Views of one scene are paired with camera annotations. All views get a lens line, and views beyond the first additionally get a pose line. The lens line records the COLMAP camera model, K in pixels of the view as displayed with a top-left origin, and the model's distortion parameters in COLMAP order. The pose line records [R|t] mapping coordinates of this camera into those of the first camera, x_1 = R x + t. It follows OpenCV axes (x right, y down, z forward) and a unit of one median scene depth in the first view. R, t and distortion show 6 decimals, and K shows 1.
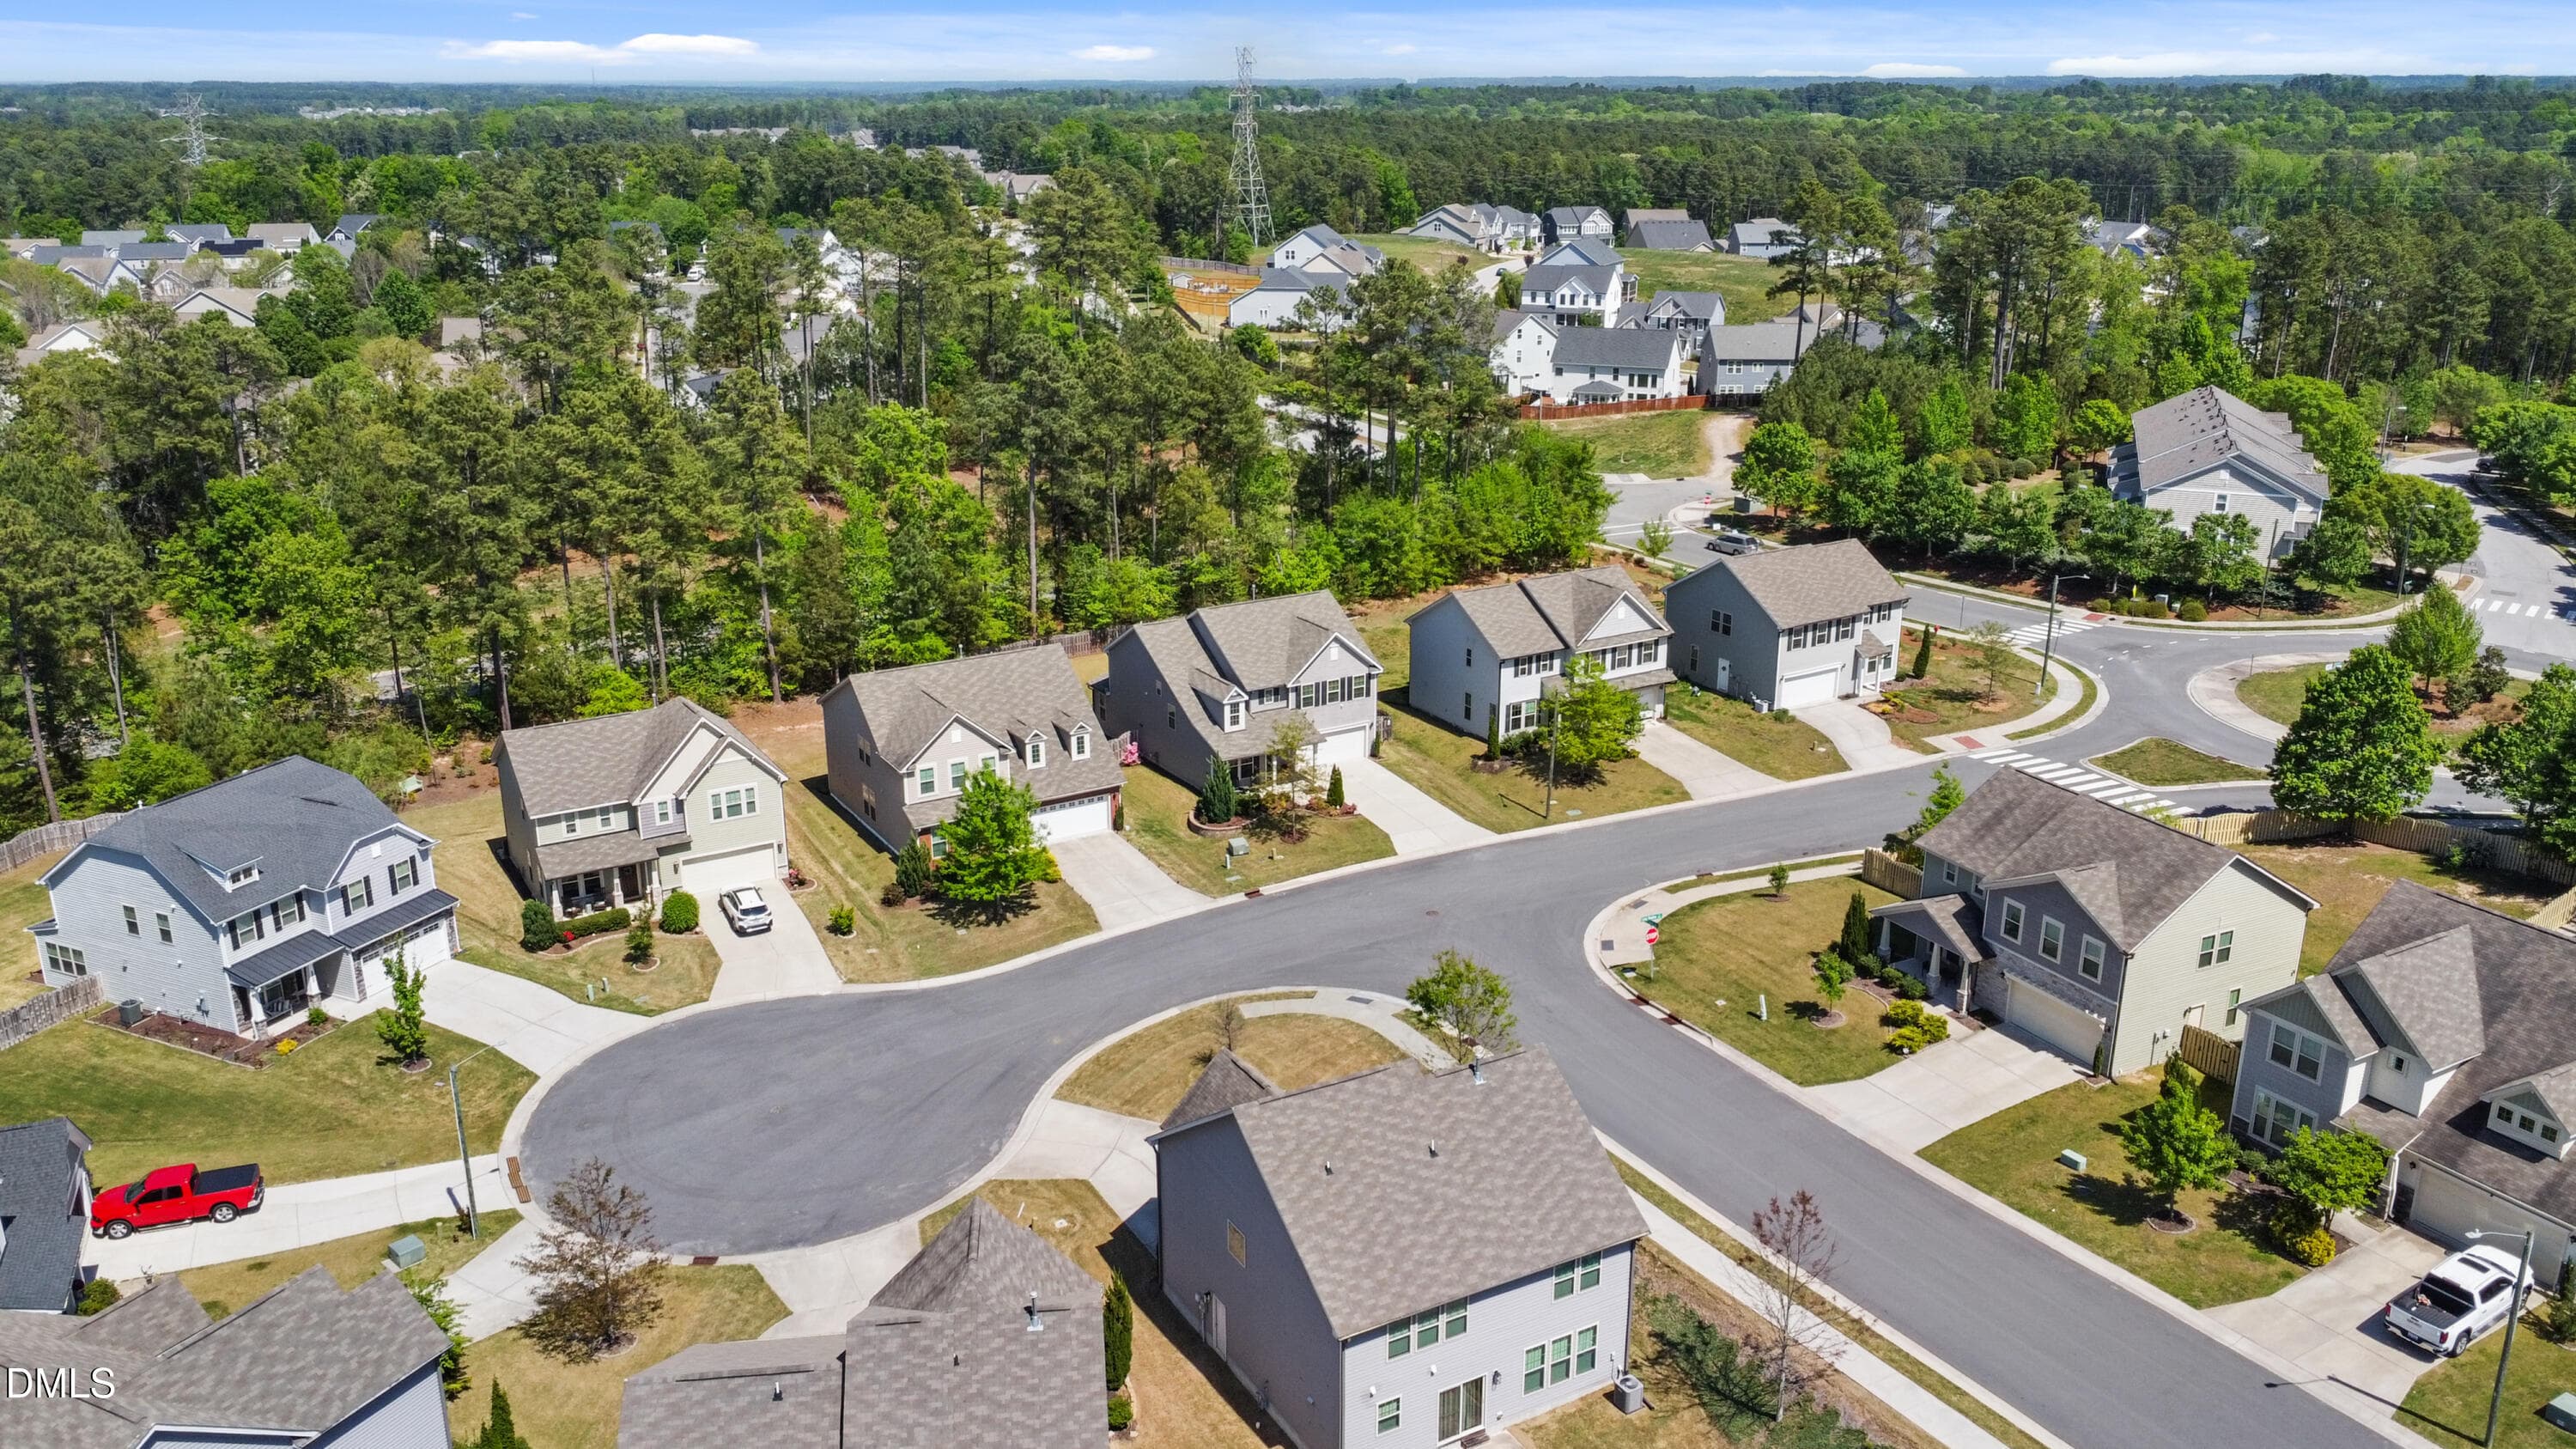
lens RADIAL K [[1976.7, 0, 1288.0], [0, 1976.7, 724.5], [0, 0, 1]] dist [-0.005206, -0.007401]
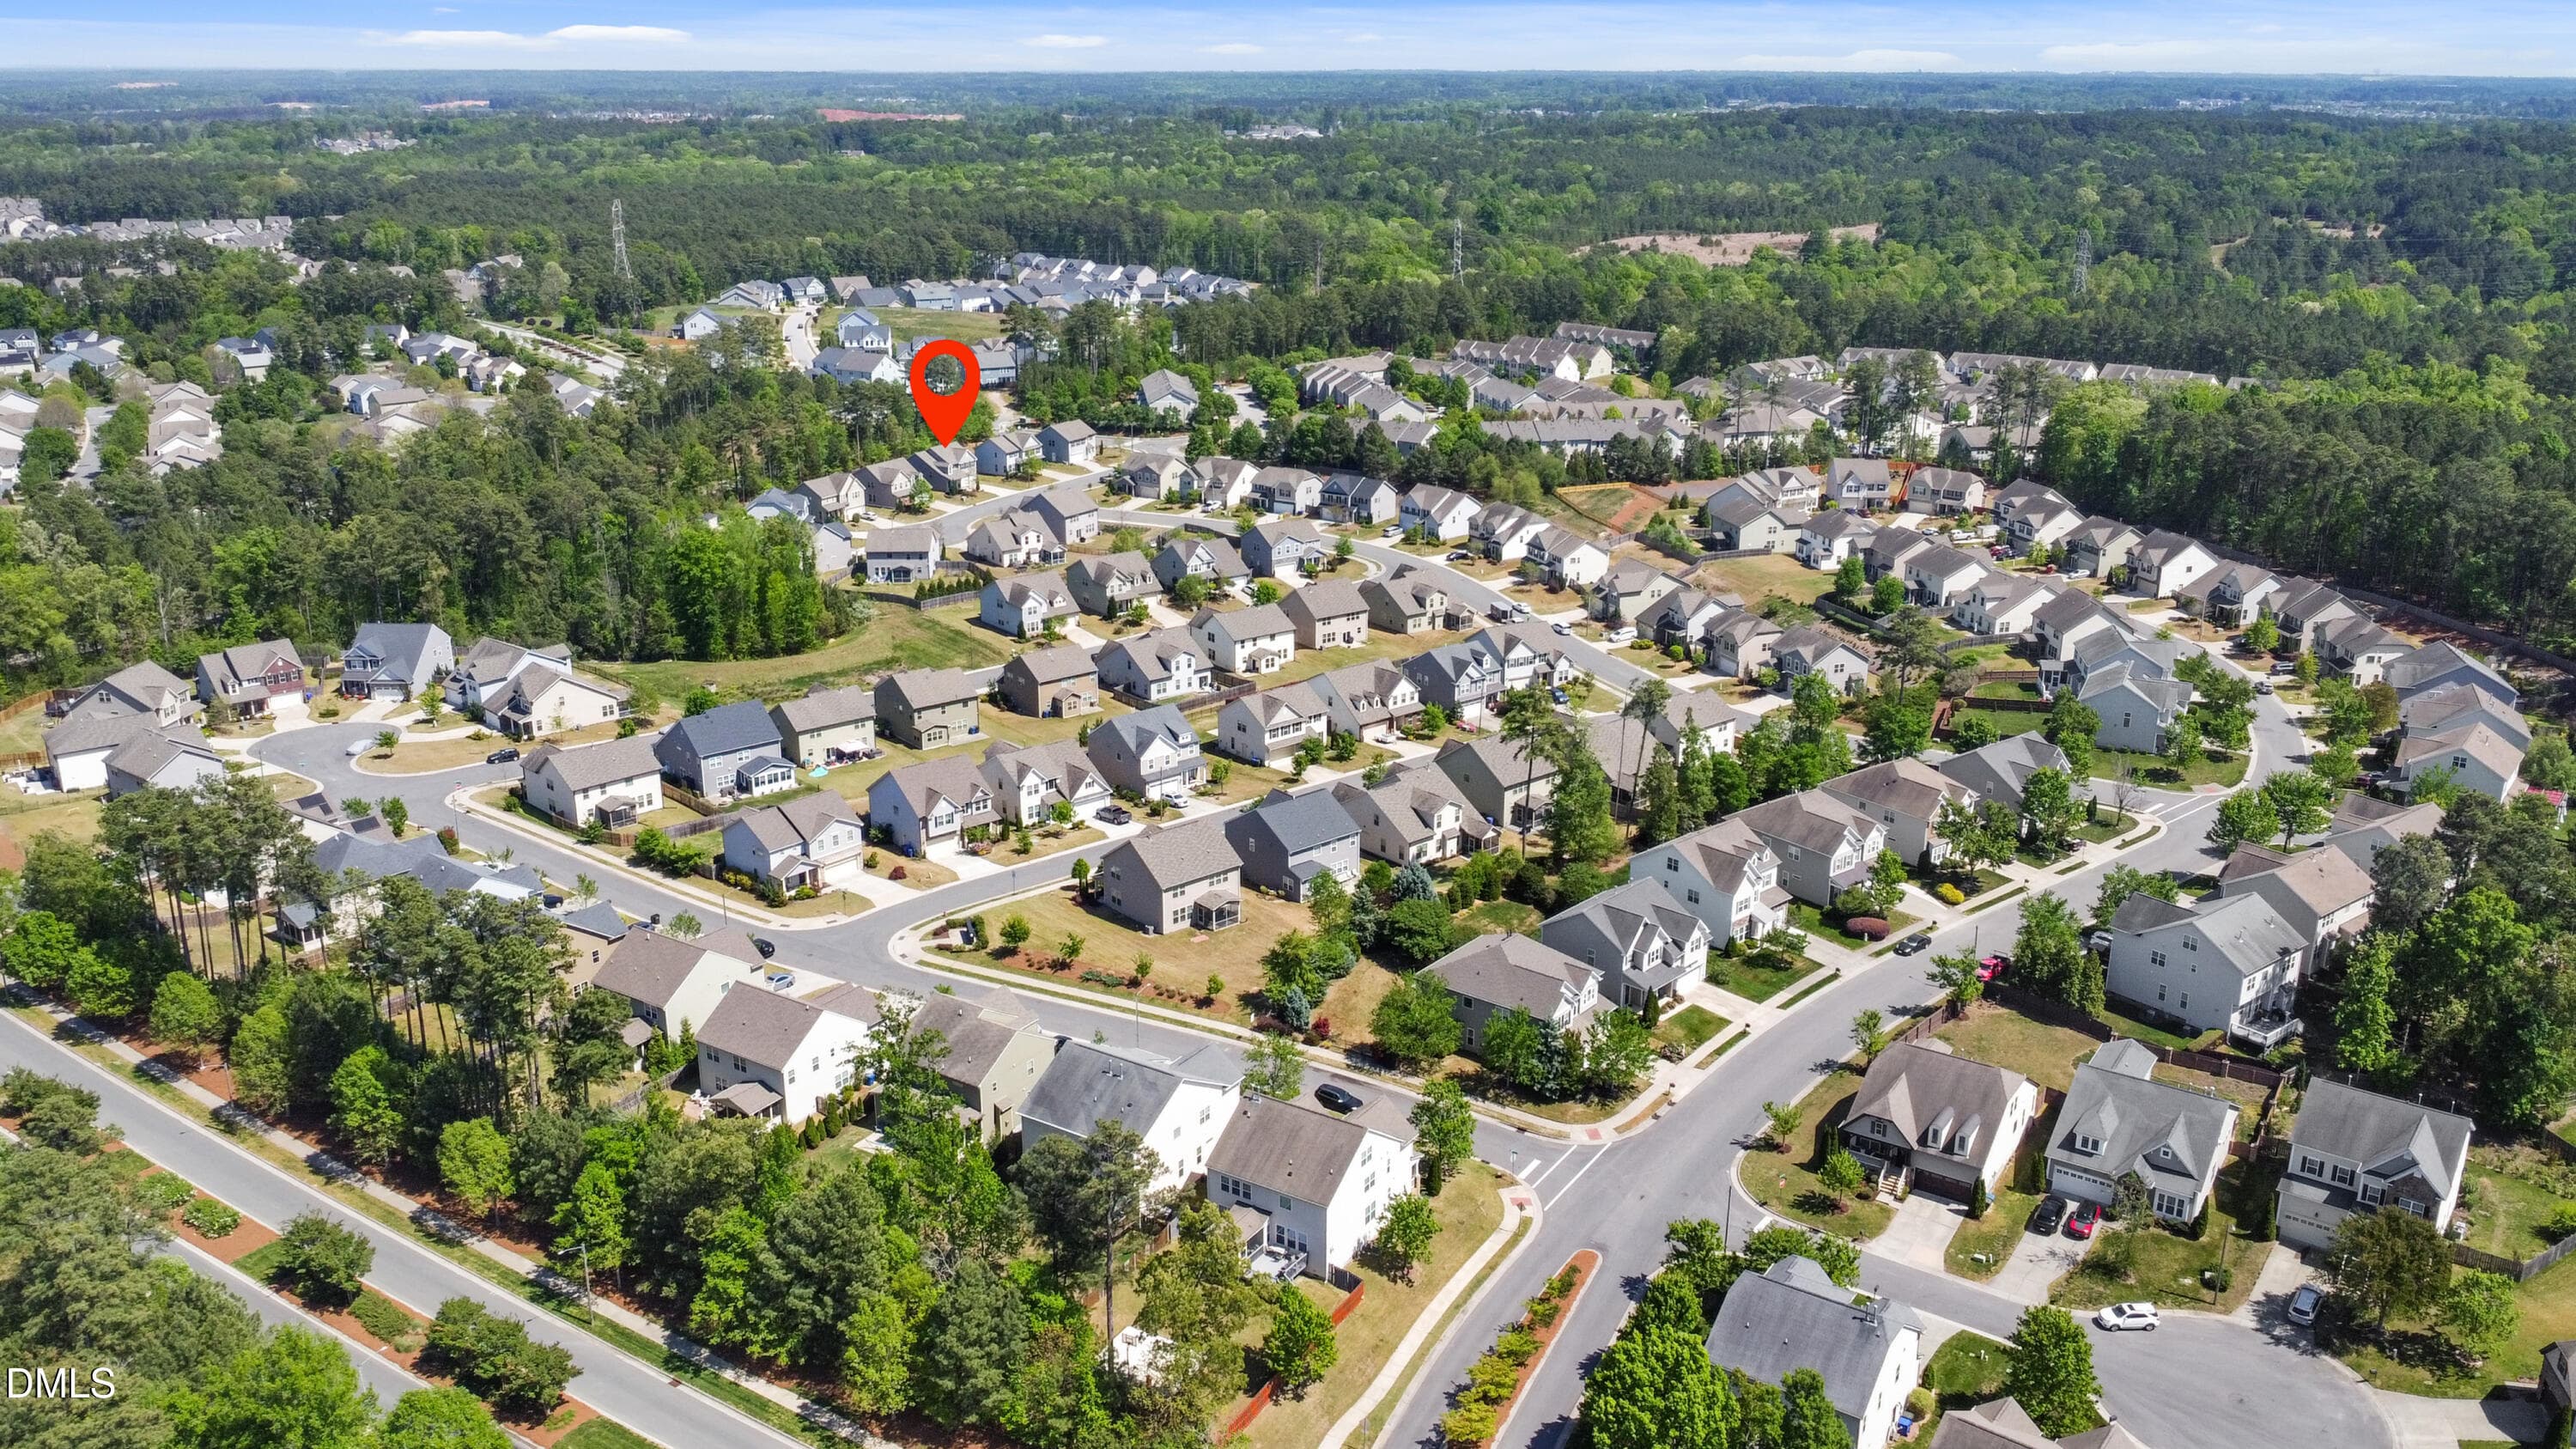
lens RADIAL K [[1976.7, 0, 1288.0], [0, 1976.7, 724.5], [0, 0, 1]] dist [-0.005206, -0.007401]
pose [[0.882330, -0.146754, 0.447166, -0.828719], [0.144887, 0.988695, 0.038591, 0.288680], [-0.447774, 0.030739, 0.893618, -1.843797]]
